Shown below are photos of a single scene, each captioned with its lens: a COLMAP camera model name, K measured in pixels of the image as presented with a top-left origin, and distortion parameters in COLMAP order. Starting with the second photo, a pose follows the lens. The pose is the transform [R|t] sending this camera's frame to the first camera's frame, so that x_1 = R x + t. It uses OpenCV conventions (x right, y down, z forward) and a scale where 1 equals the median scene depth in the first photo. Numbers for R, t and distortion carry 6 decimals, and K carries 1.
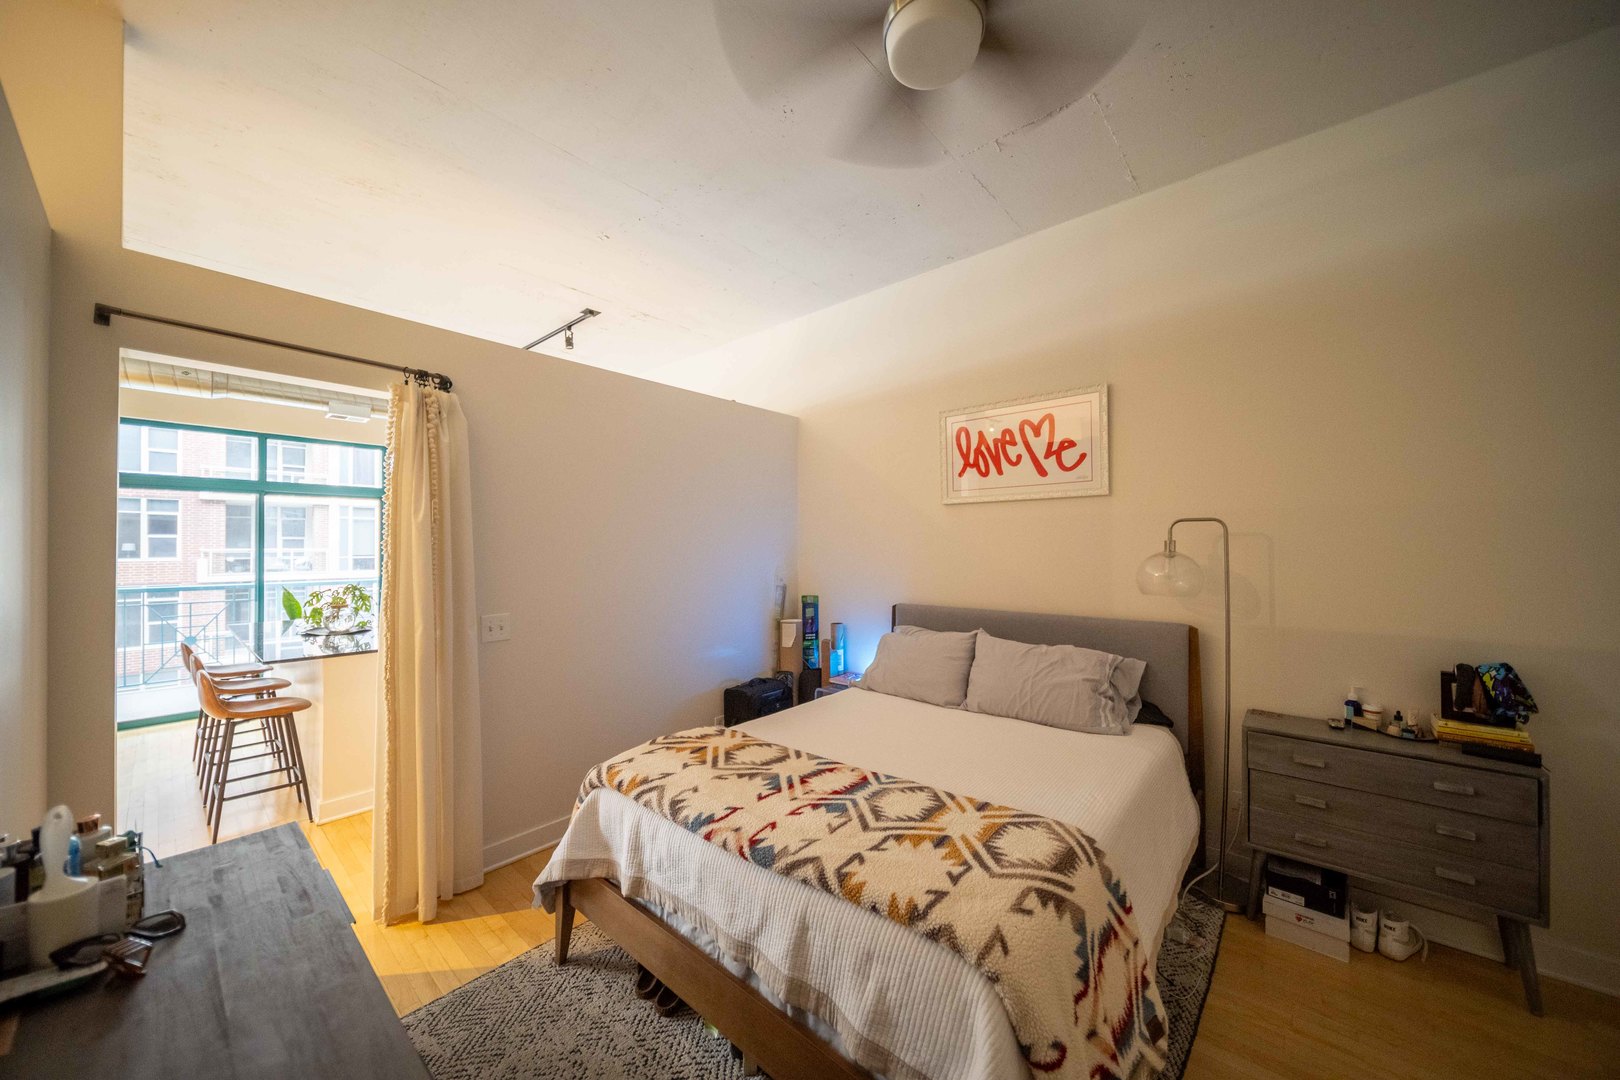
lens RADIAL K [[580.9, 0, 808.8], [0, 580.9, 543.6], [0, 0, 1]] dist [-0.000257, -0.000061]
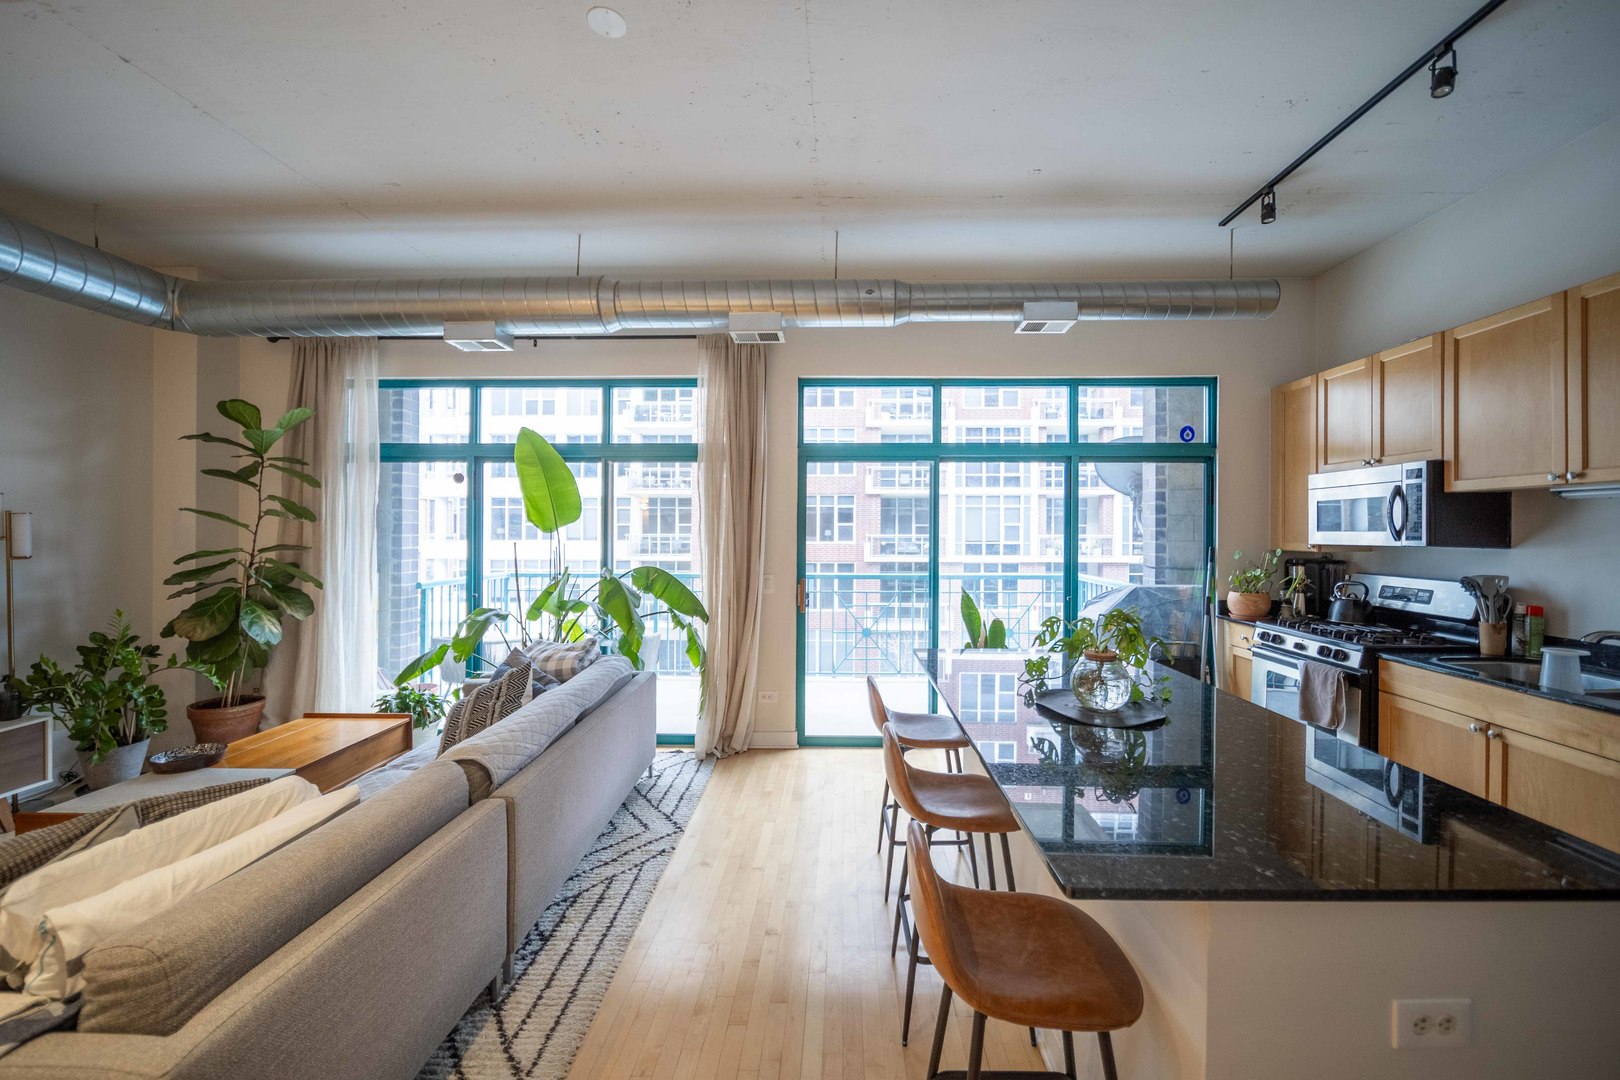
lens RADIAL K [[610.2, 0, 837.0], [0, 610.2, 533.6], [0, 0, 1]] dist [-0.000931, -0.001887]
pose [[0.658286, 0.005671, -0.752747, -0.176281], [-0.003071, 0.999984, 0.004848, 0.002209], [0.752762, -0.000880, 0.658292, 0.157038]]
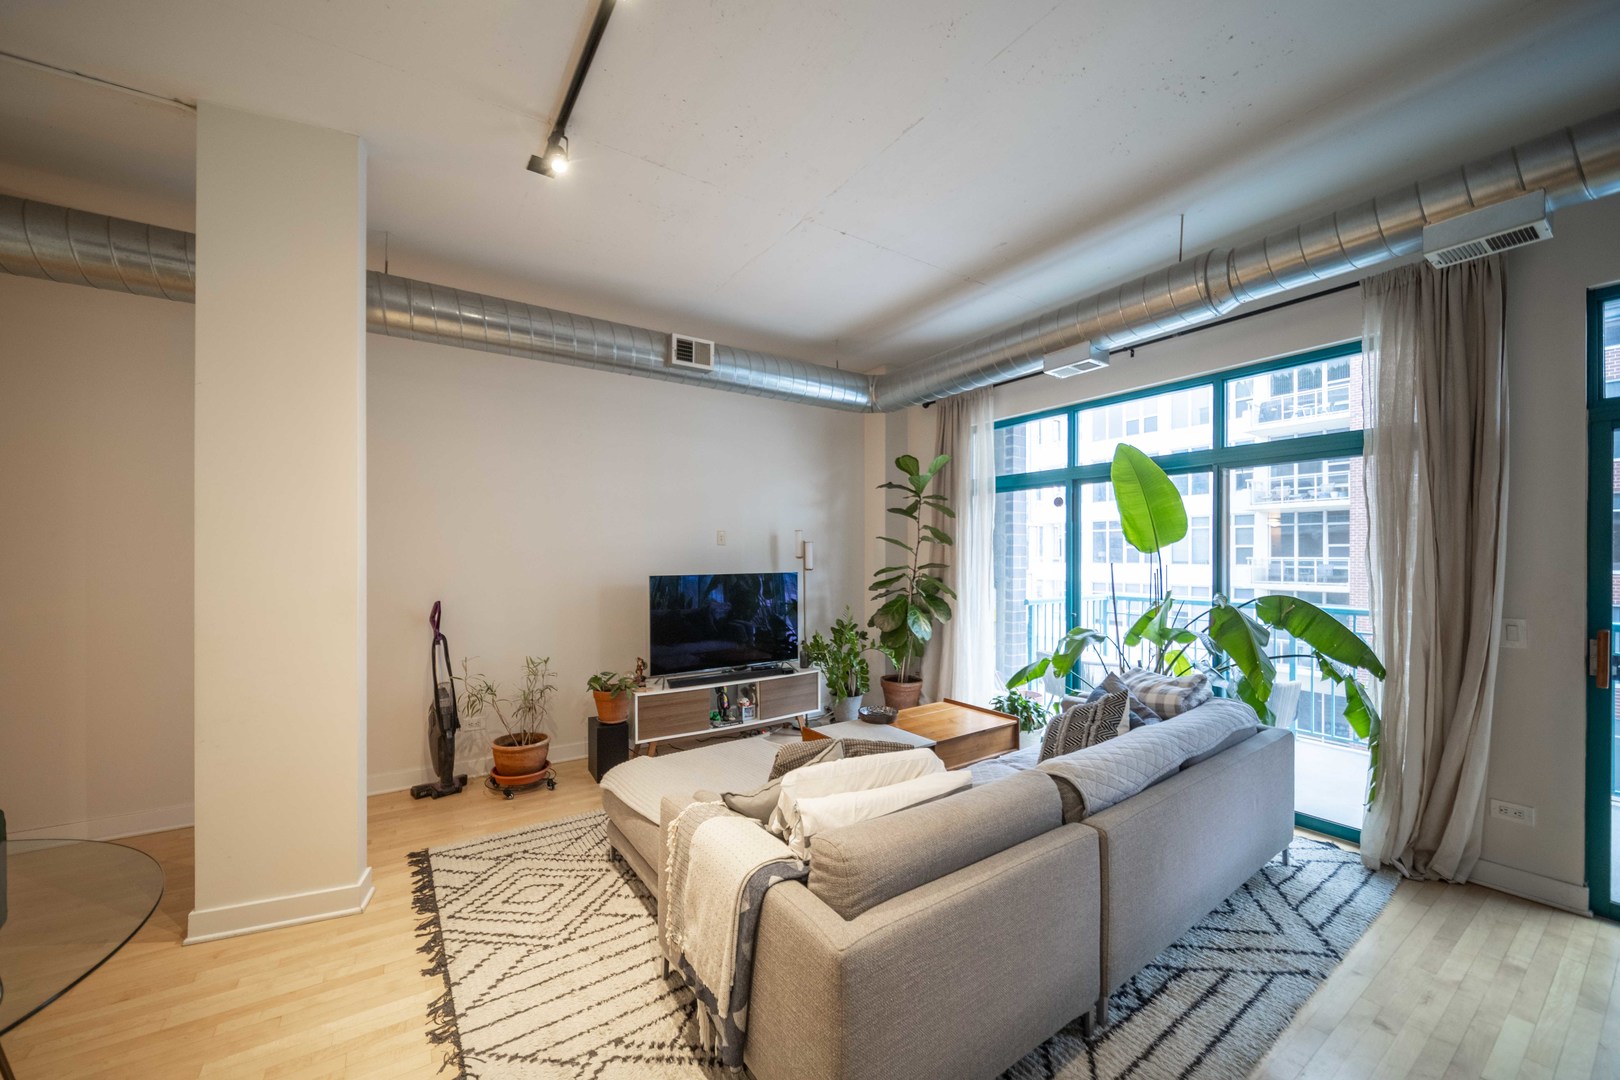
lens RADIAL K [[607.2, 0, 793.7], [0, 607.2, 551.2], [0, 0, 1]] dist [-0.000868, -0.000298]
pose [[-0.254289, -0.003726, -0.967121, -0.186290], [0.001410, 0.999990, -0.004223, 0.003564], [0.967127, -0.002437, -0.254281, 0.161502]]
